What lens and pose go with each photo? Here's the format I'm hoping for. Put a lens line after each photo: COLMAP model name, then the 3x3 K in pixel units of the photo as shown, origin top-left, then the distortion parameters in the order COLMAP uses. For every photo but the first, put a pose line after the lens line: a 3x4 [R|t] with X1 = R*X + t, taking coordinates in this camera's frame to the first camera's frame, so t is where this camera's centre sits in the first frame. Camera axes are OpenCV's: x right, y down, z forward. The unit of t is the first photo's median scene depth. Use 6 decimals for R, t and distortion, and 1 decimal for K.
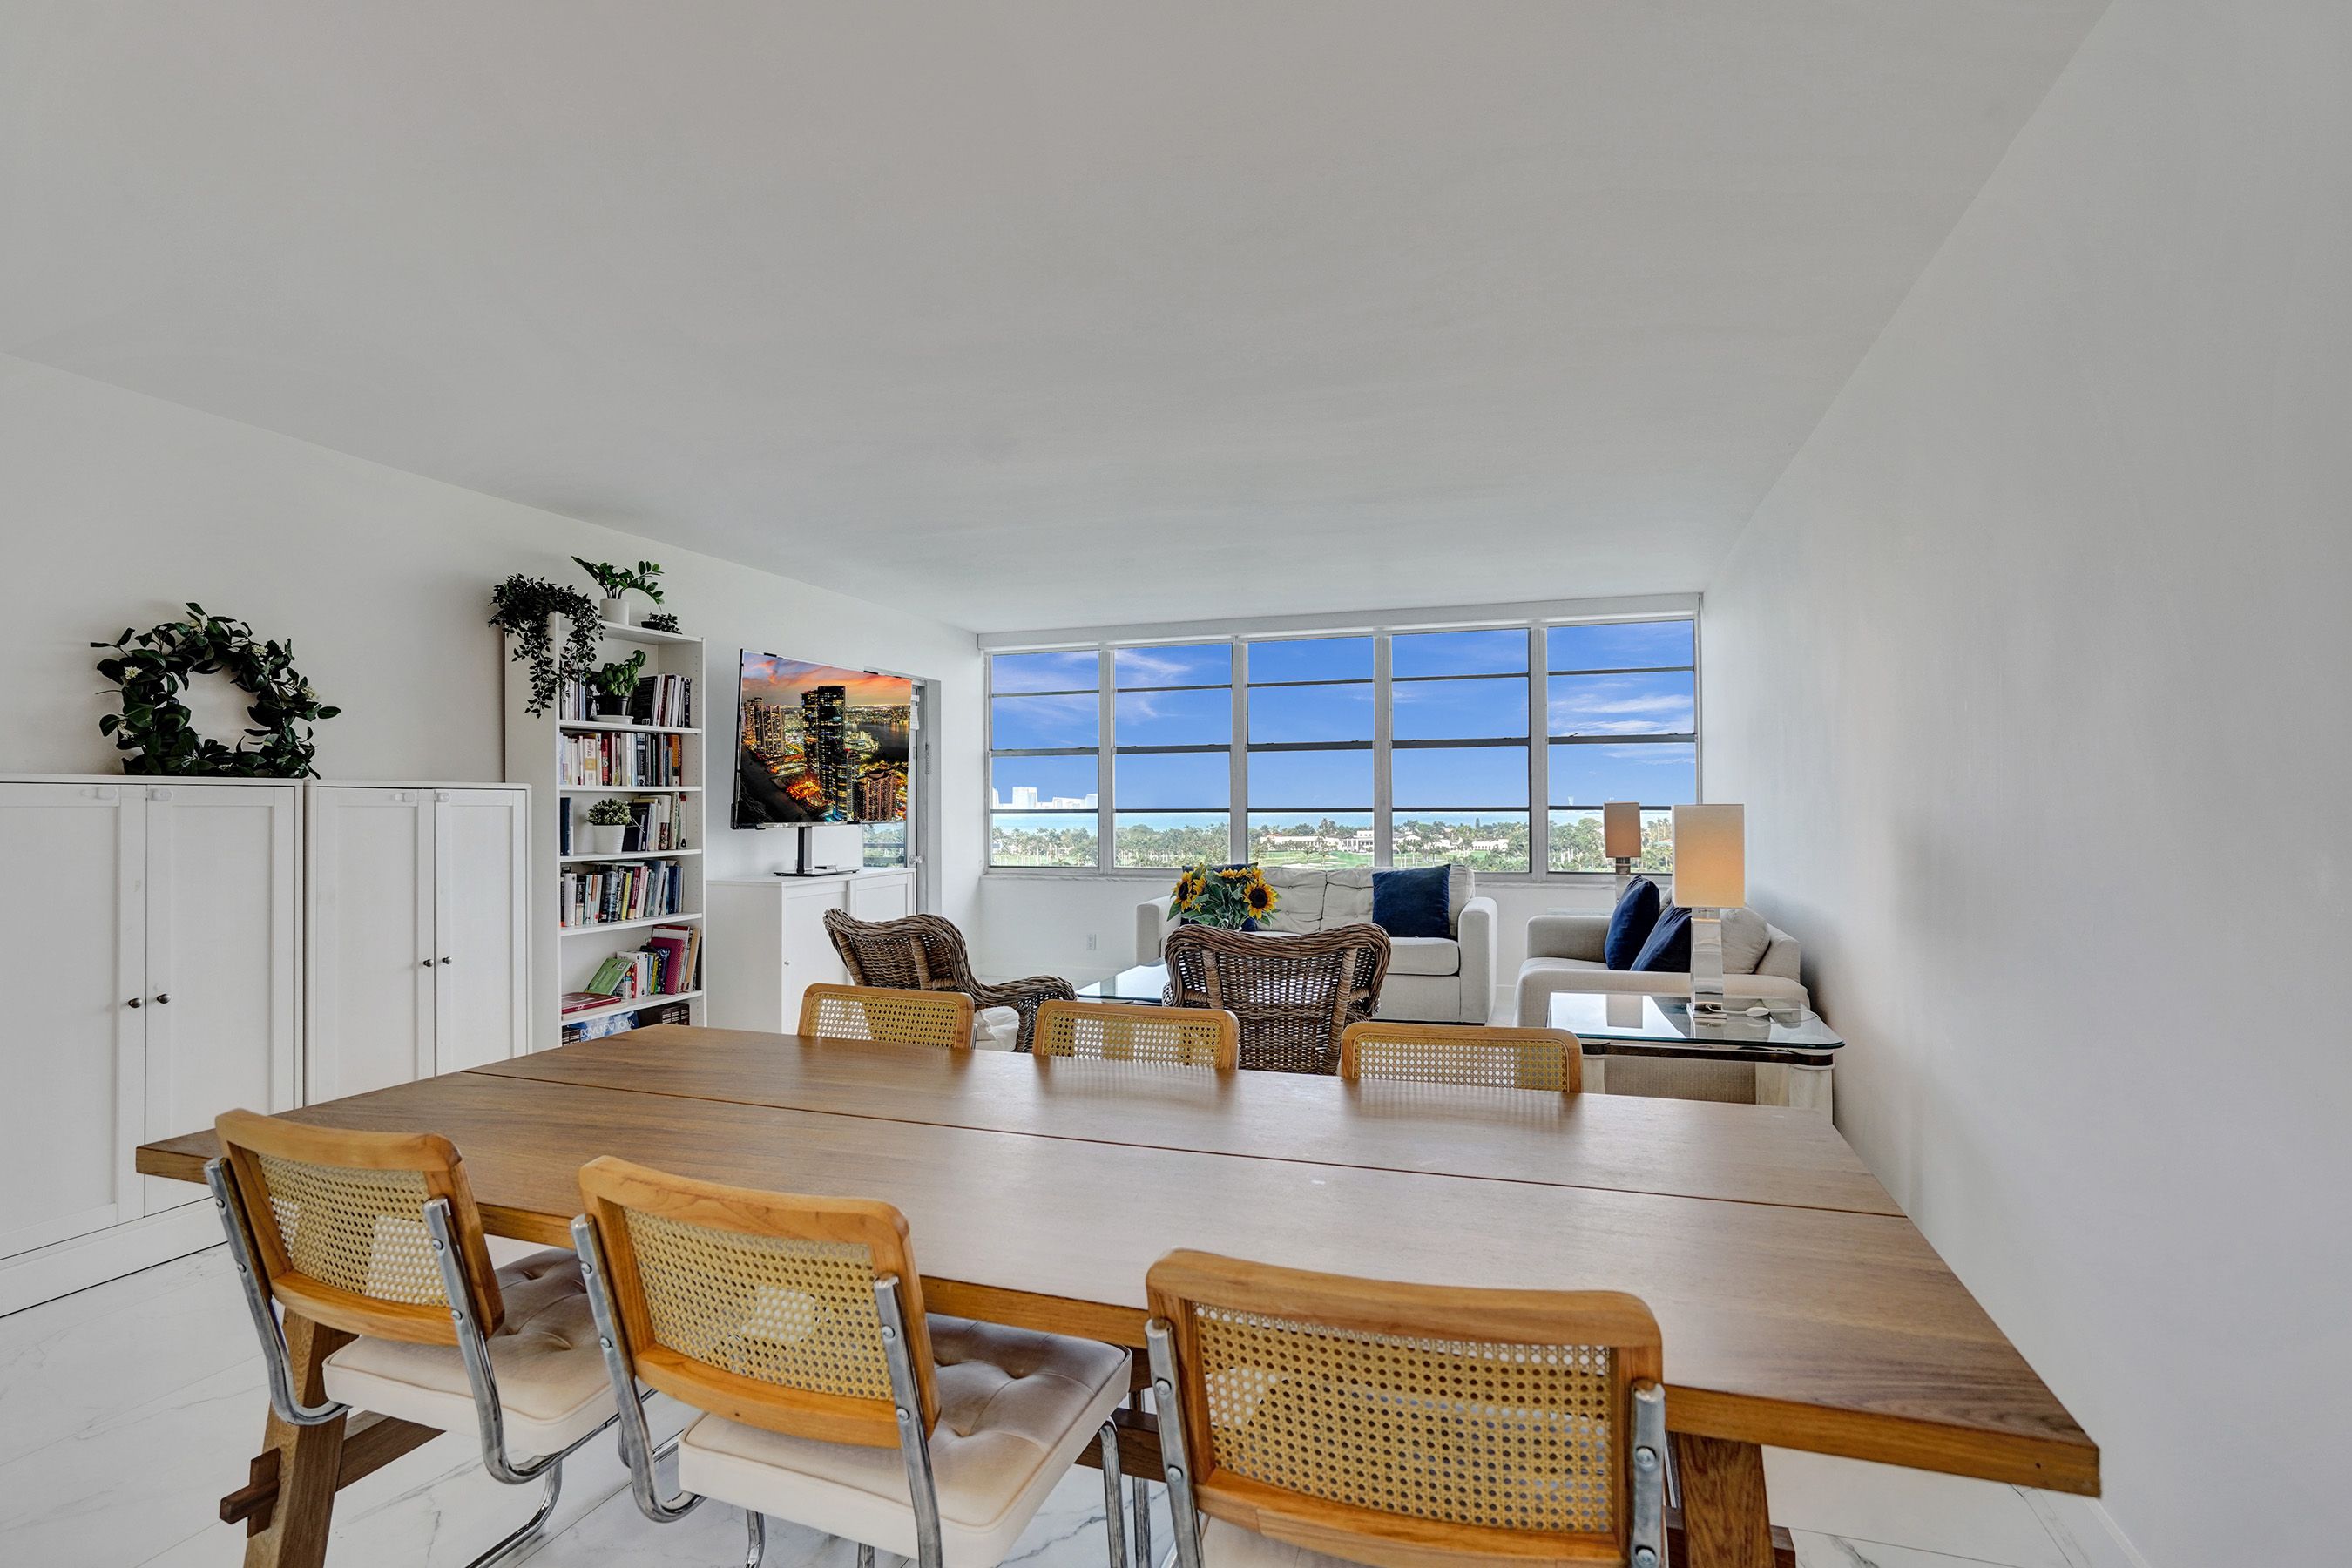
lens RADIAL K [[1108.1, 0, 1176.0], [0, 1108.1, 784.0], [0, 0, 1]] dist [-0.010492, 0.000018]
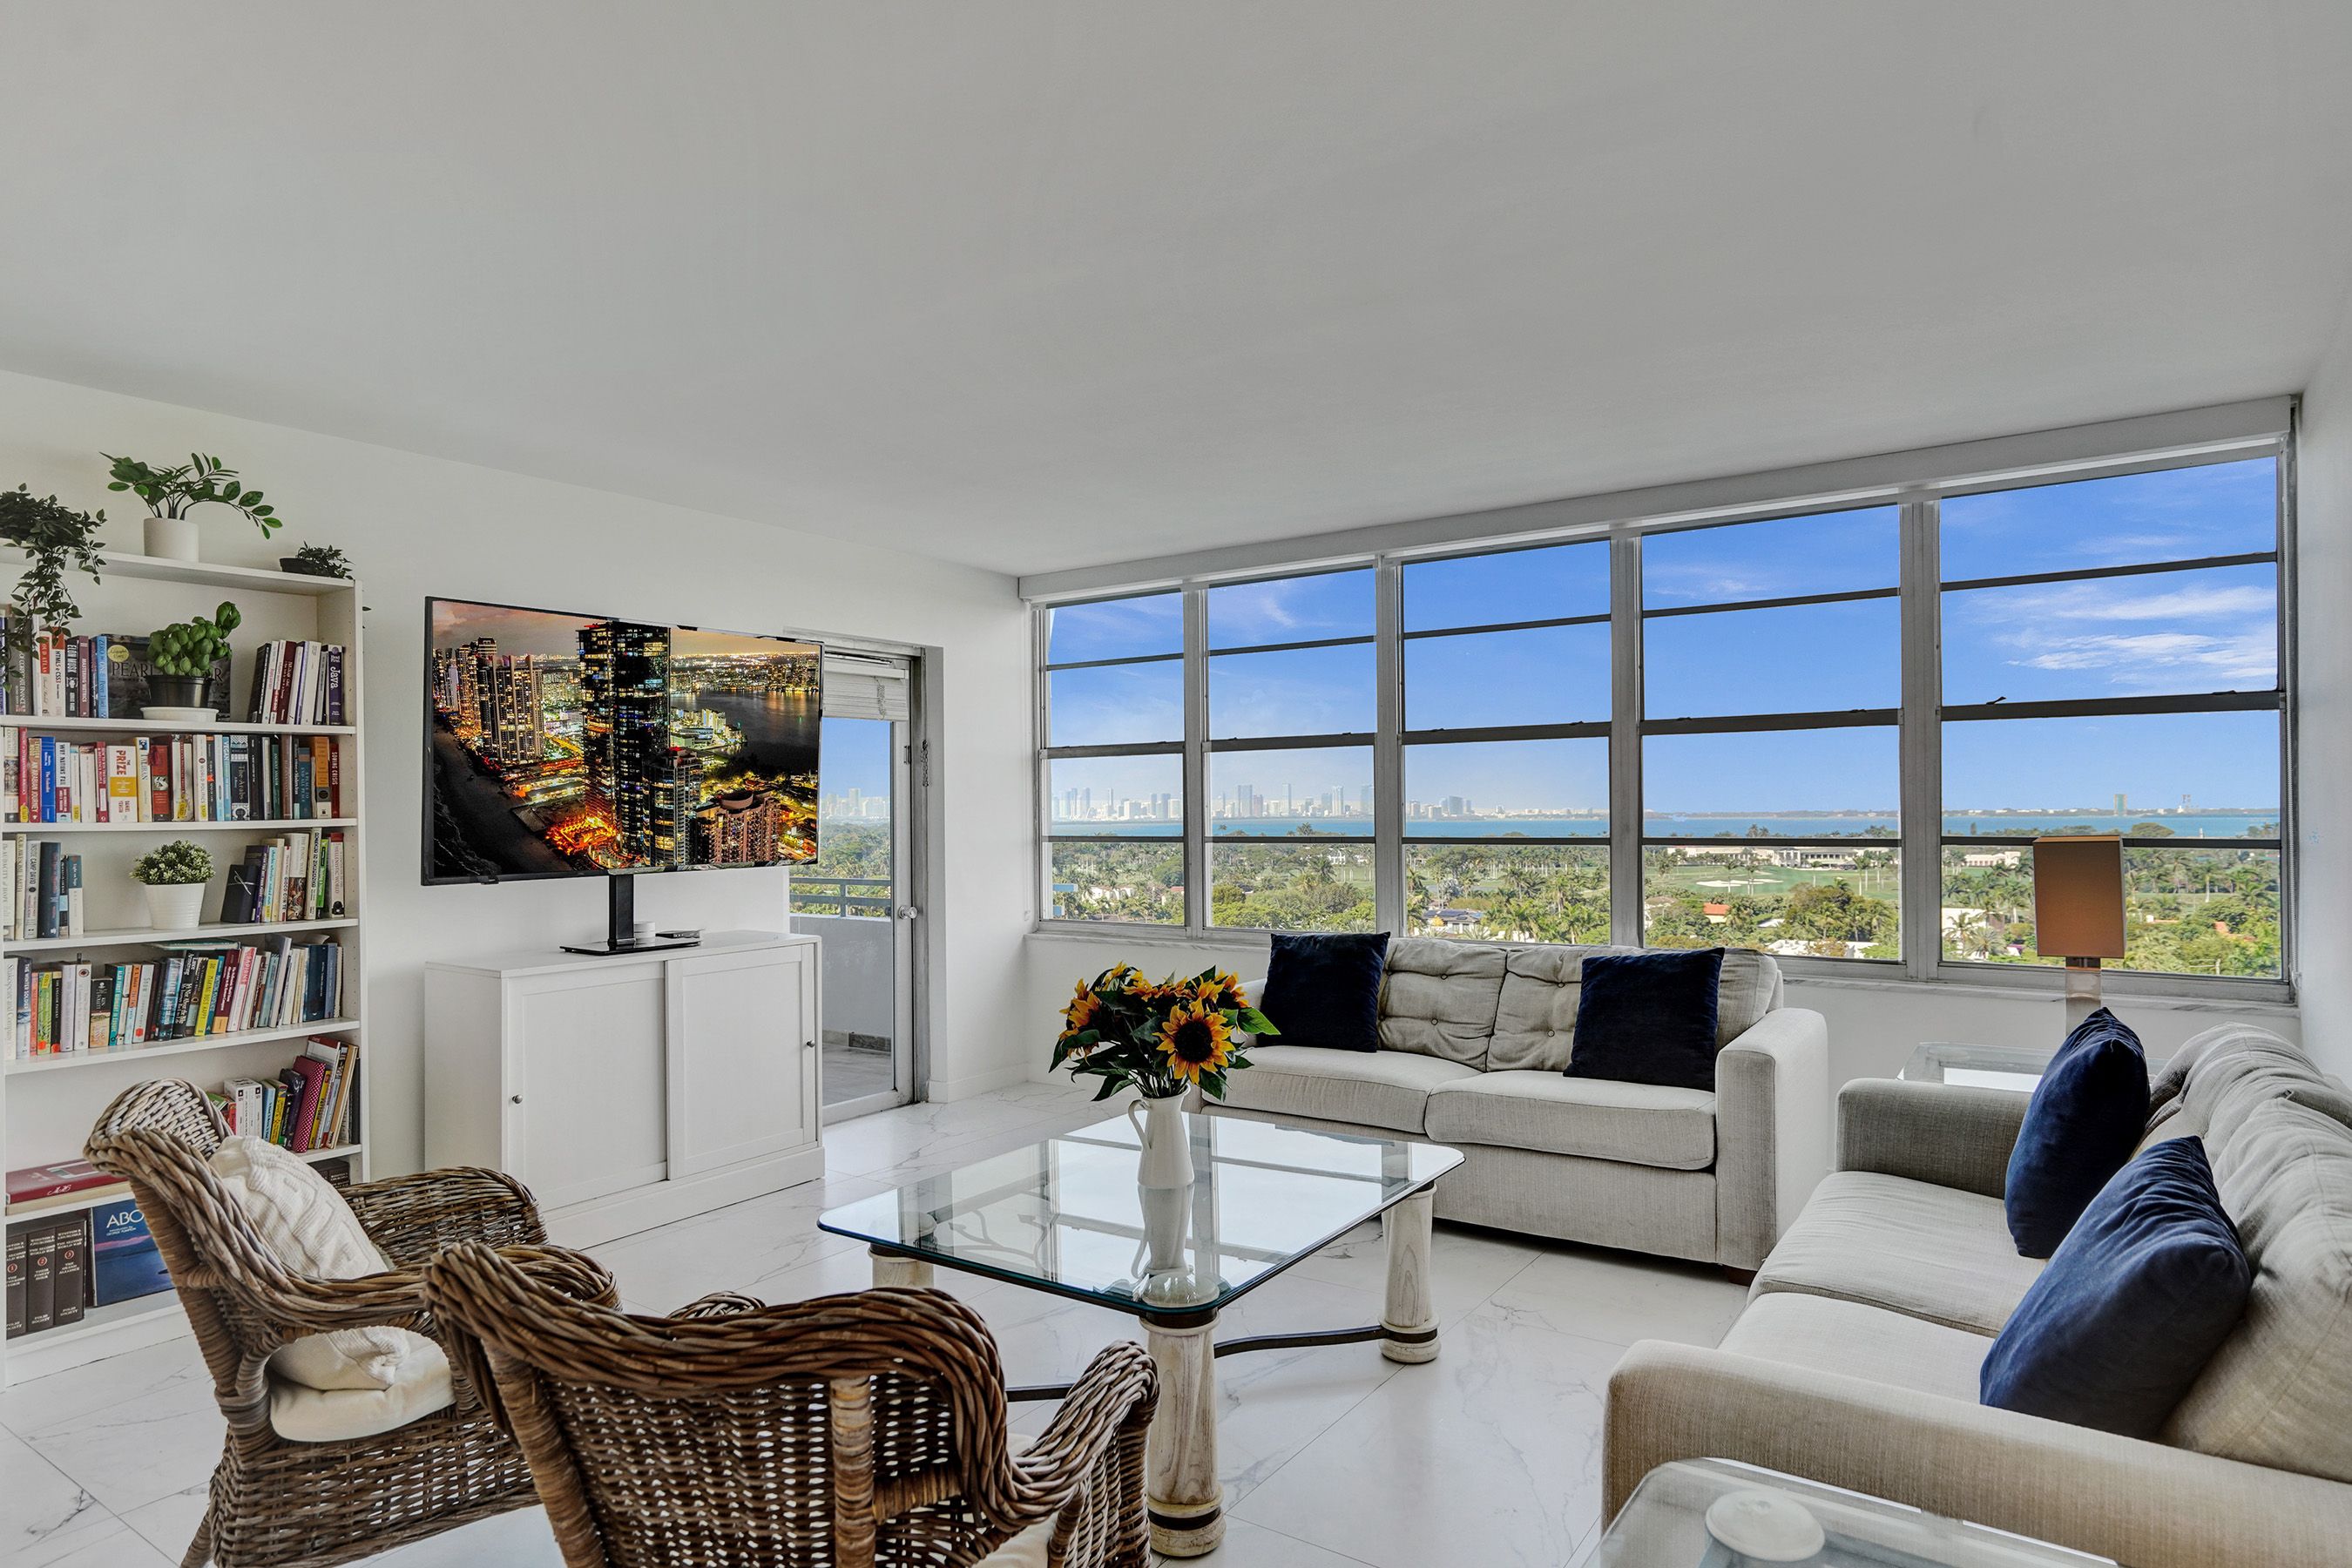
lens RADIAL K [[1309.6, 0, 1172.8], [0, 1309.6, 814.0], [0, 0, 1]] dist [-0.001090, 0.000838]
pose [[0.959977, -0.004697, -0.280039, 0.223938], [0.011029, 0.999718, 0.021039, -0.011063], [0.279861, -0.023286, 0.959758, 0.424667]]
